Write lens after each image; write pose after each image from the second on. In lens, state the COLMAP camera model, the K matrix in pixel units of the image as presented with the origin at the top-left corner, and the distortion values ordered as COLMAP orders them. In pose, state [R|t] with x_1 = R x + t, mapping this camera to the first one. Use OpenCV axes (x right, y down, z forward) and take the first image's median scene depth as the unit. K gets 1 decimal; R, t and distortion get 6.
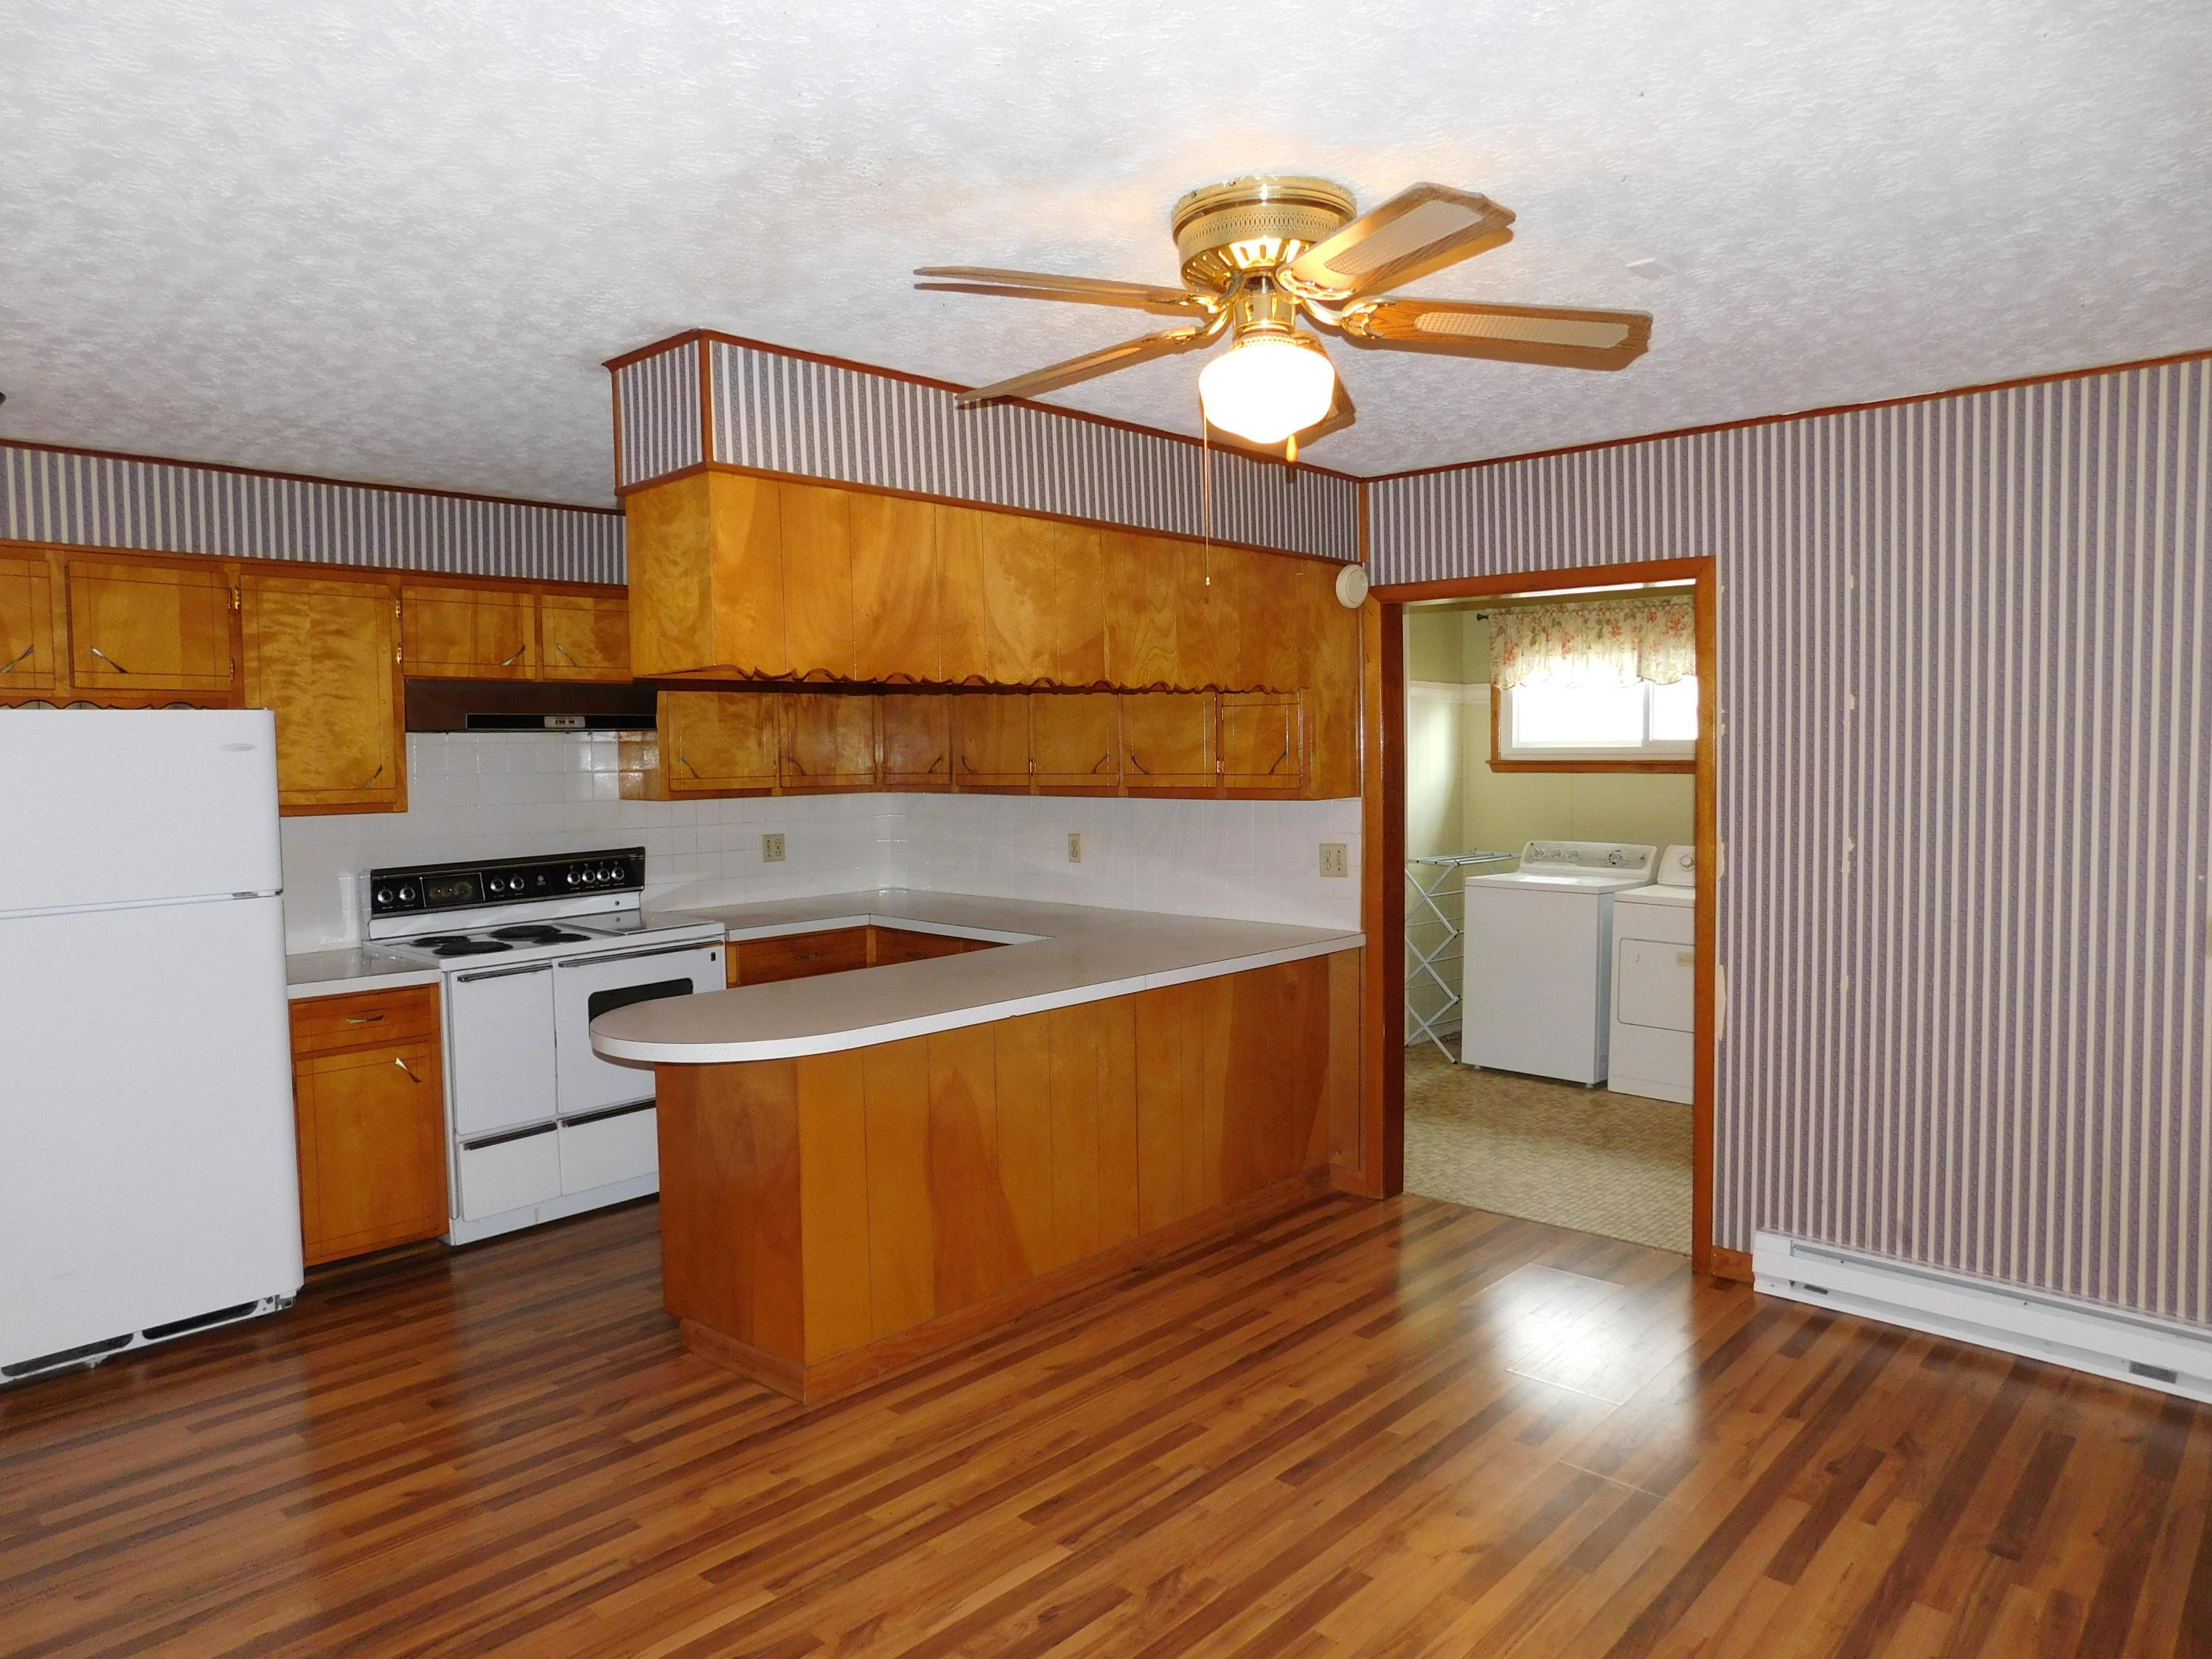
lens RADIAL K [[1444.2, 0, 1106.0], [0, 1444.2, 829.5], [0, 0, 1]] dist [-0.023991, 0.000558]
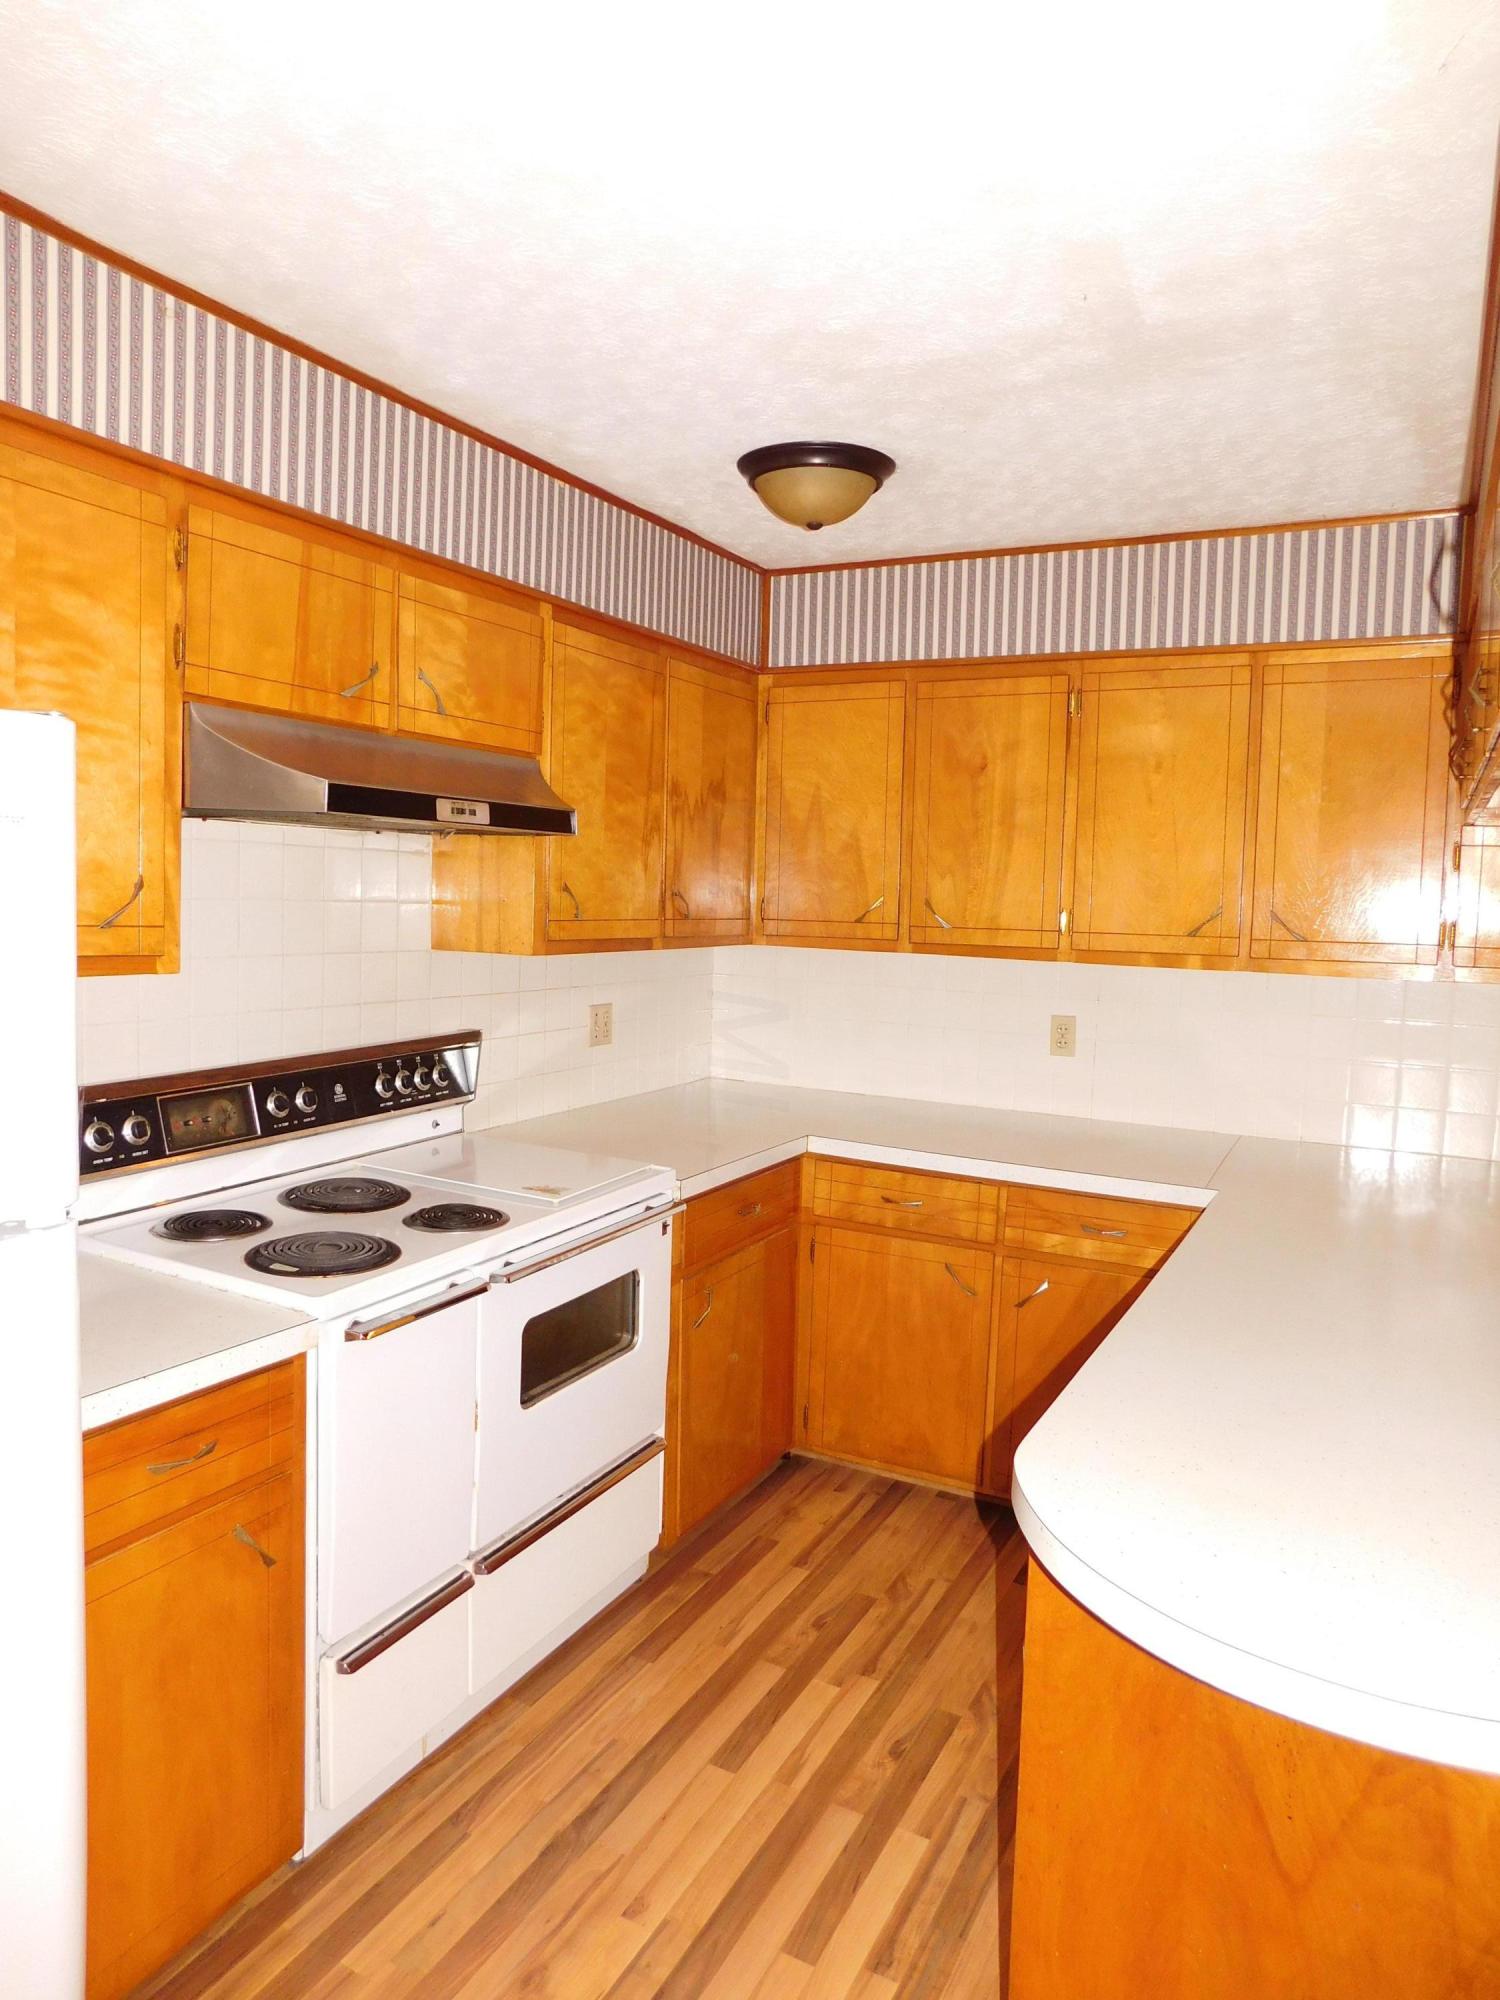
lens RADIAL K [[1305.8, 0, 750.0], [0, 1305.8, 1000.0], [0, 0, 1]] dist [-0.023991, 0.000558]
pose [[0.970437, 0.022455, 0.240309, -0.370828], [-0.029005, 0.999297, 0.023752, -0.017926], [-0.239607, -0.030020, 0.970406, 0.479770]]
